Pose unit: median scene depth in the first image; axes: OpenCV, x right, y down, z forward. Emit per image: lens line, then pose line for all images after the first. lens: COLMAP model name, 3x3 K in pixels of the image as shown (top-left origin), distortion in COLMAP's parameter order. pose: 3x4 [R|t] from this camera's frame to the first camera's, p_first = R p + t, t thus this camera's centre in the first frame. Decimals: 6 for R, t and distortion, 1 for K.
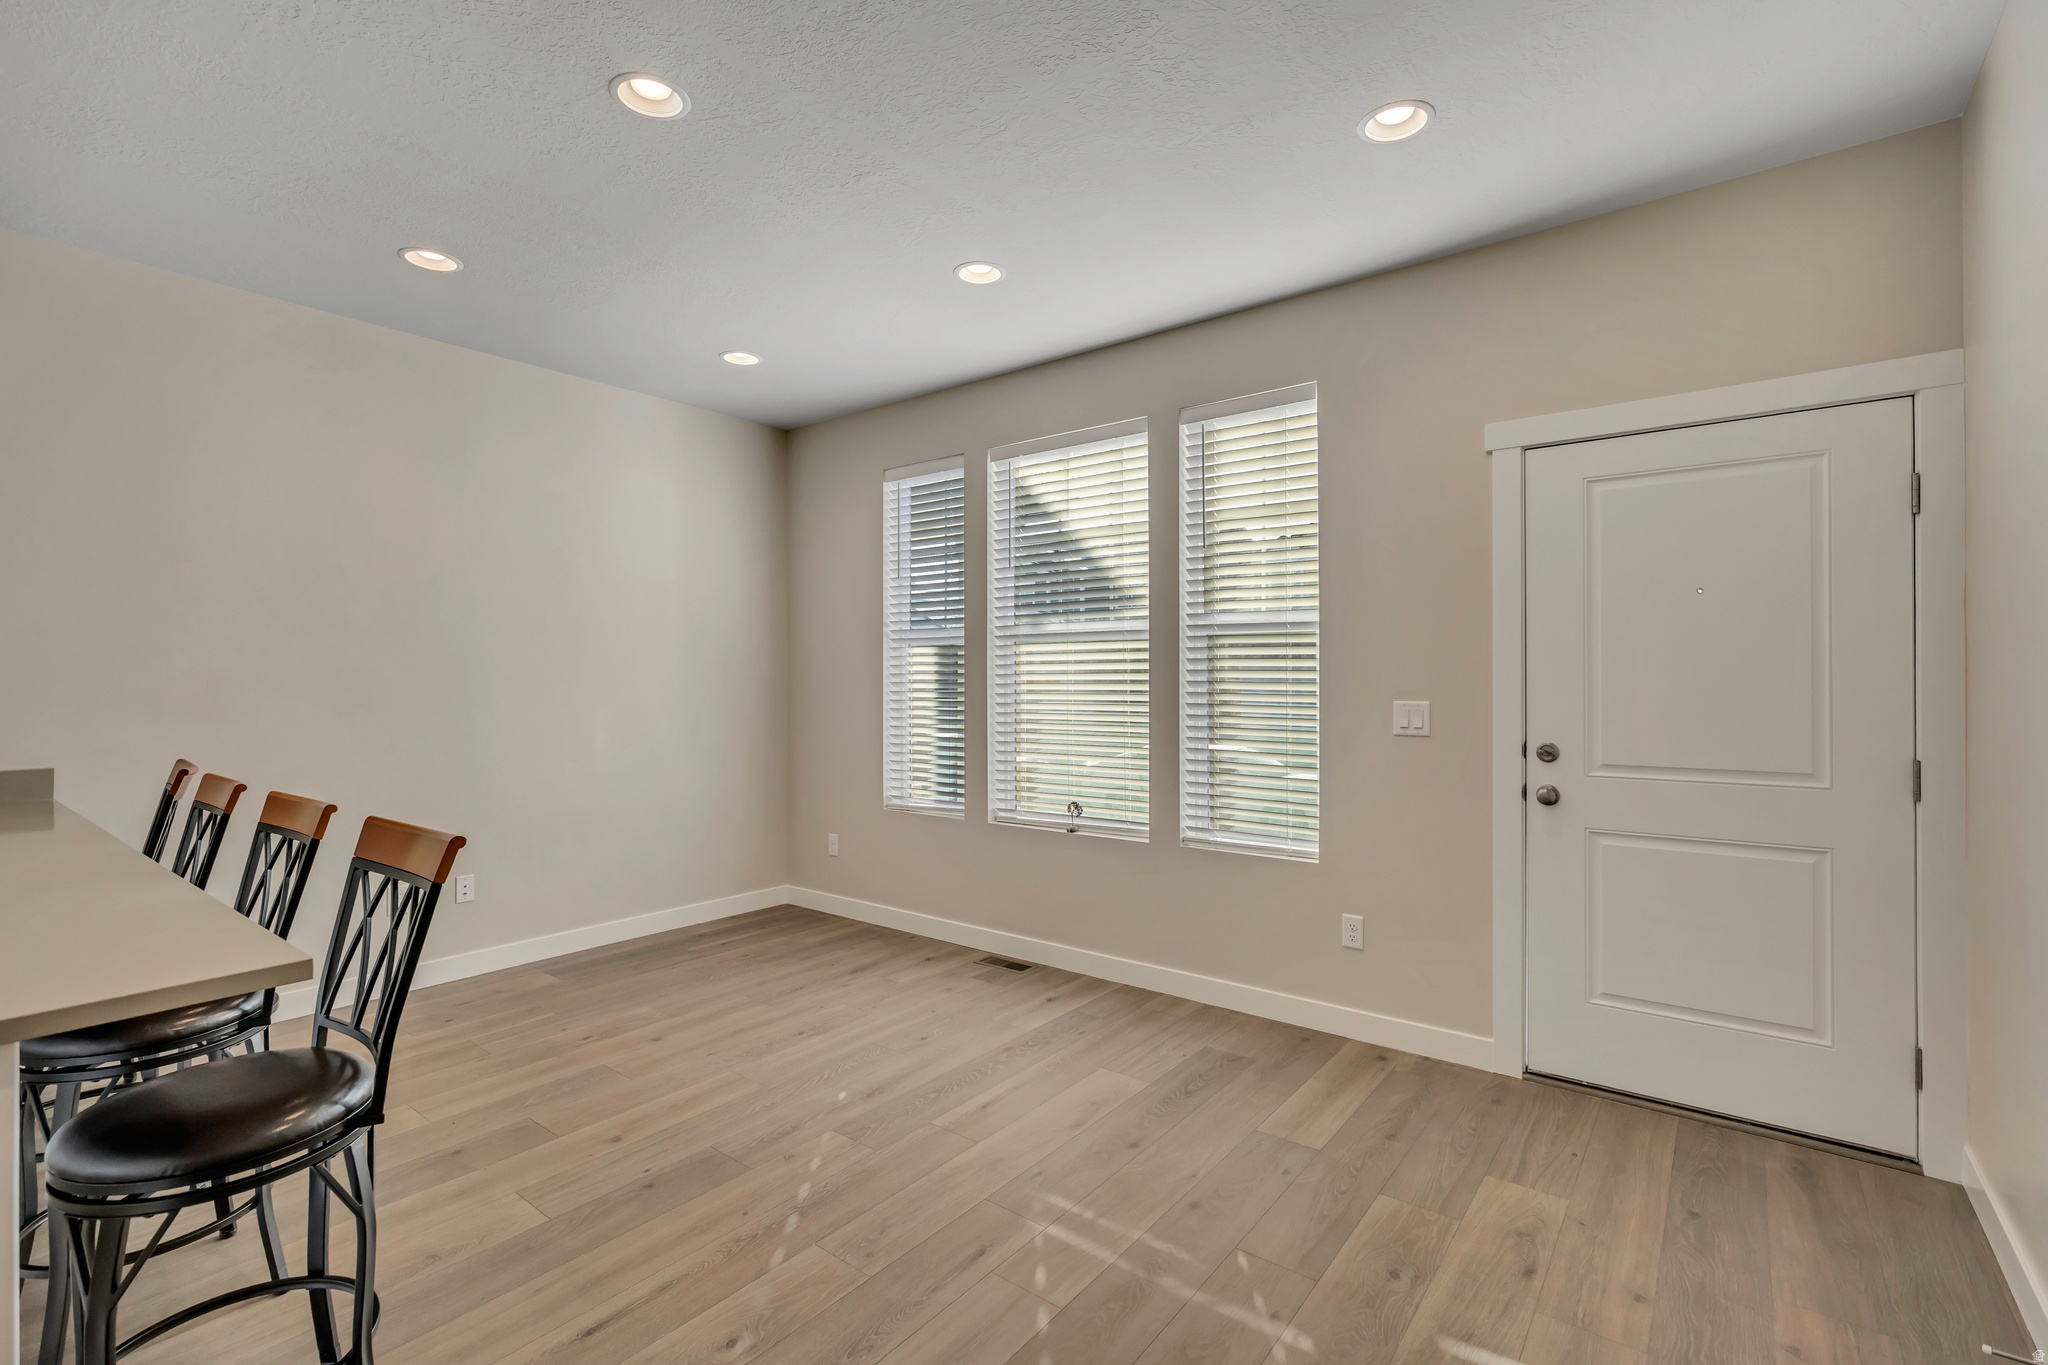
lens RADIAL K [[920.5, 0, 1018.8], [0, 920.5, 670.4], [0, 0, 1]] dist [0.002668, 0.000295]
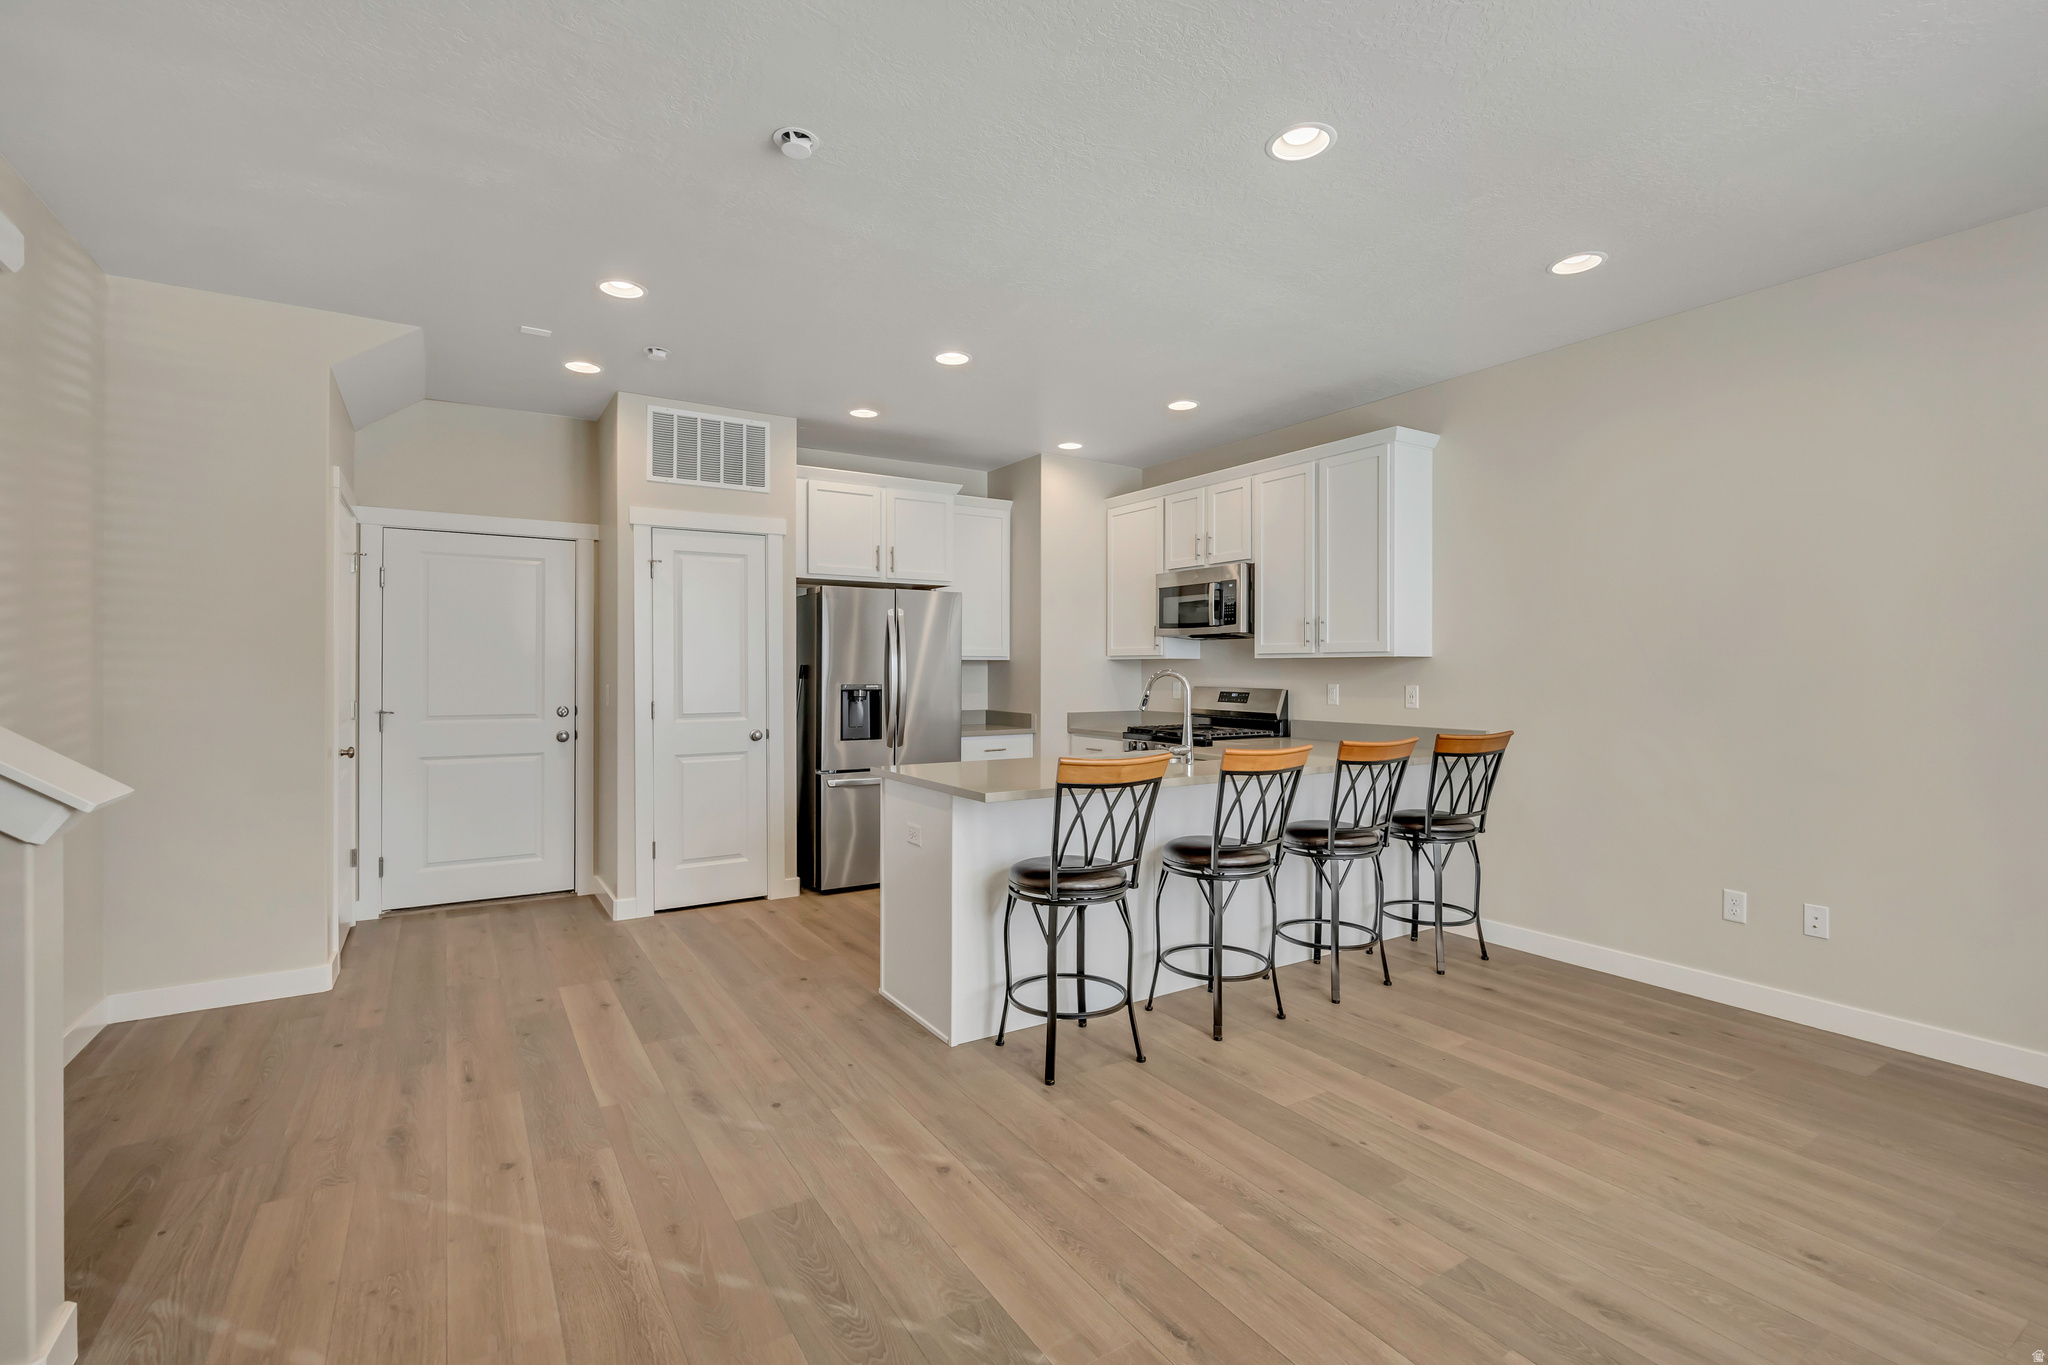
lens RADIAL K [[912.9, 0, 1022.7], [0, 912.9, 669.4], [0, 0, 1]] dist [0.001485, 0.000793]
pose [[-0.332173, 0.002978, -0.943214, 0.594285], [0.006694, 0.999977, 0.000800, 0.003032], [0.943195, -0.006048, -0.332185, 0.837476]]
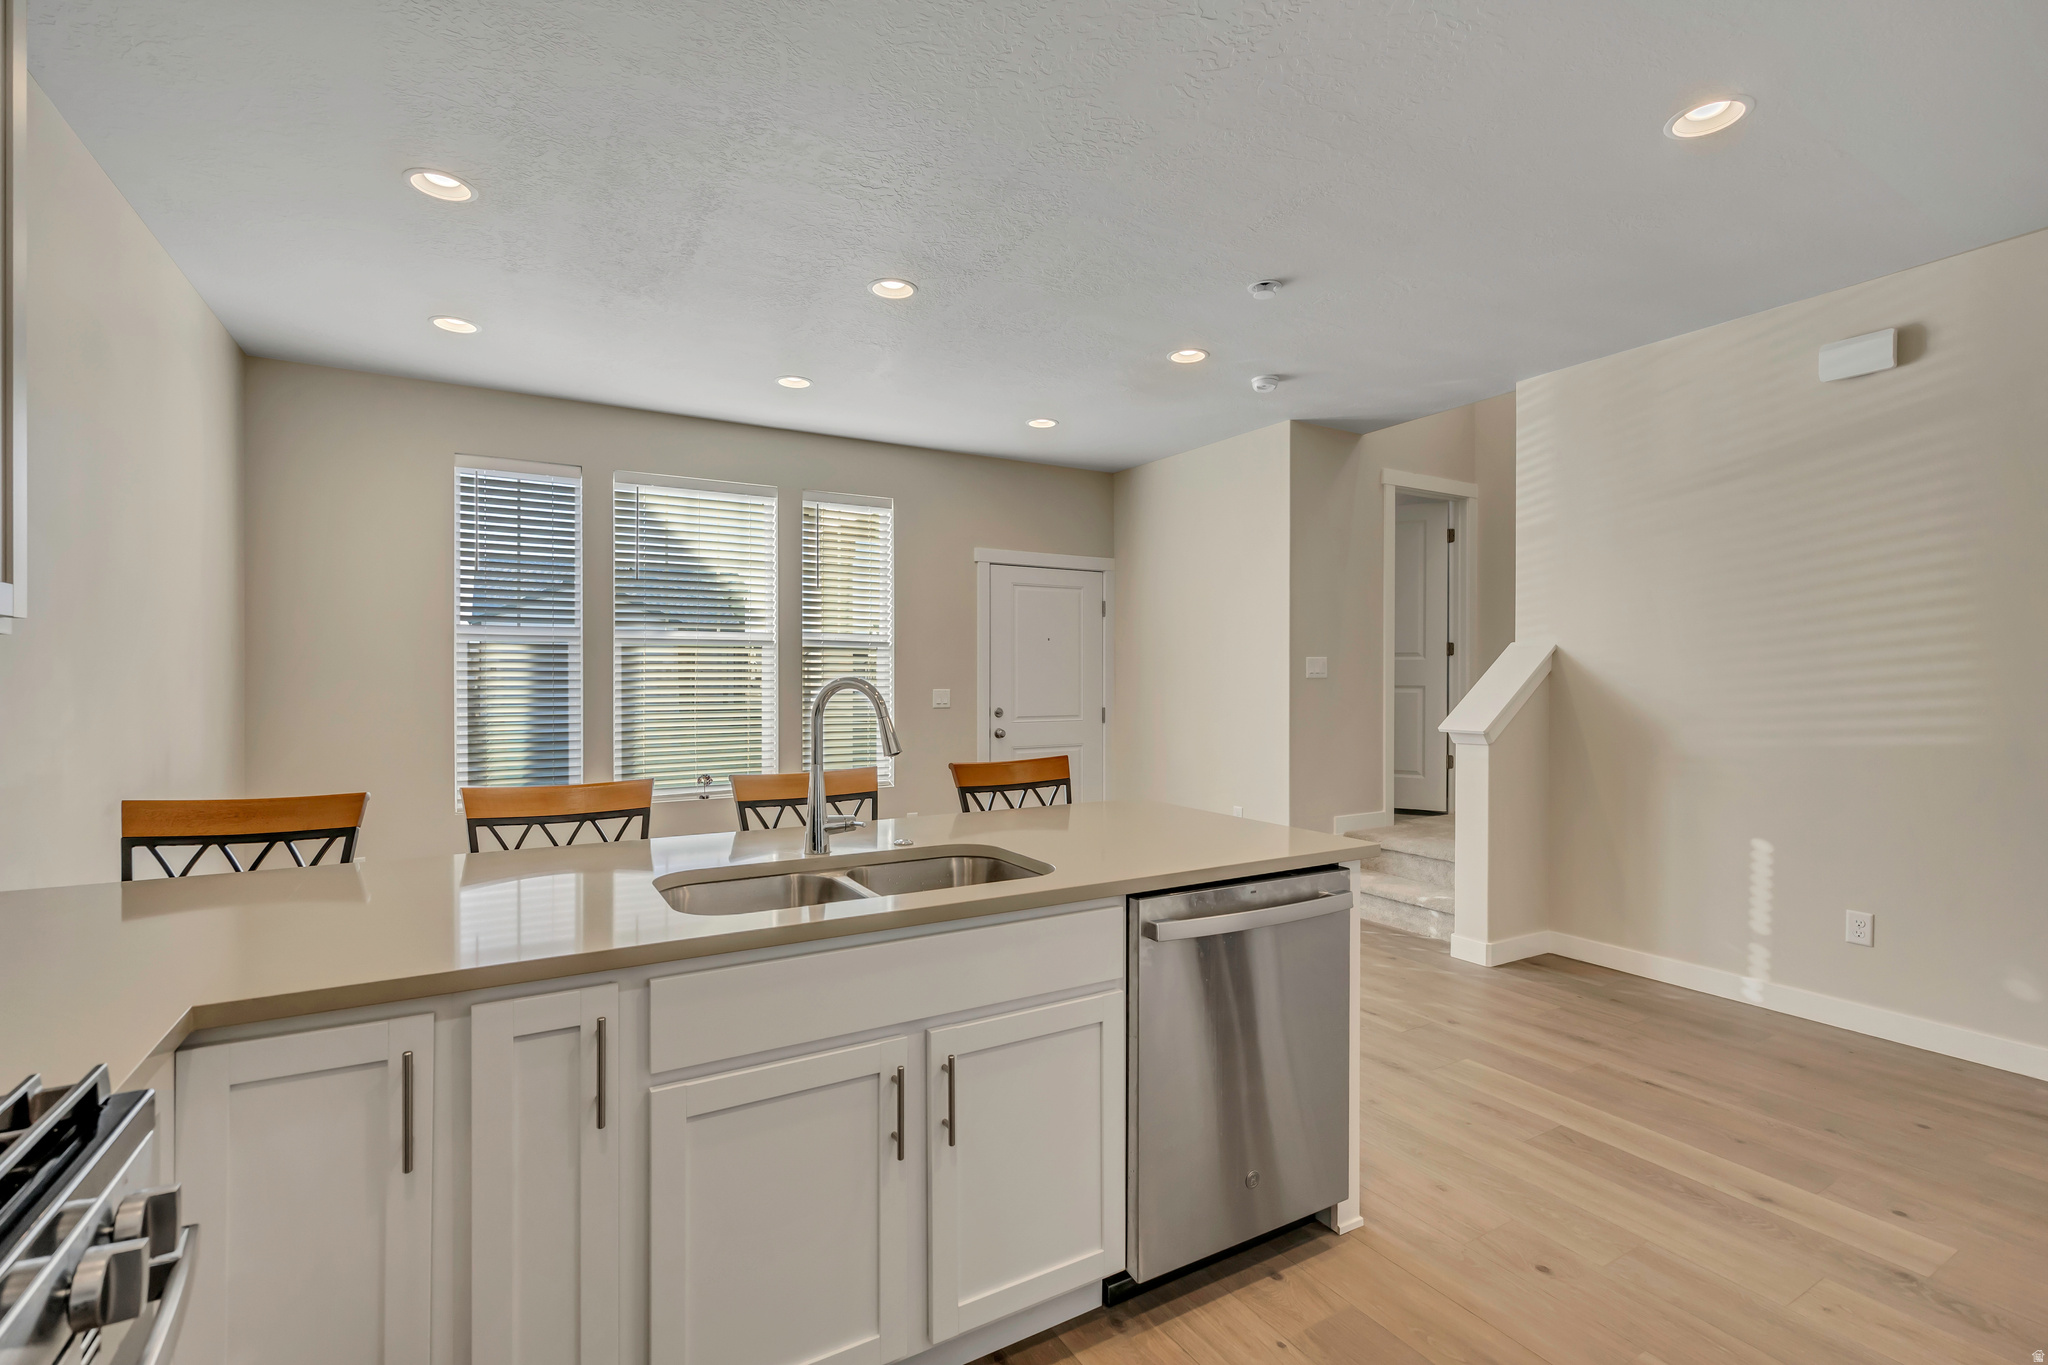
lens RADIAL K [[920.5, 0, 1024.3], [0, 920.5, 683.7], [0, 0, 1]] dist [0.002668, 0.000295]
pose [[0.356364, -0.006720, 0.934323, -1.371425], [-0.008689, 0.999907, 0.010506, 0.001979], [-0.934307, -0.011862, 0.356273, 0.210672]]
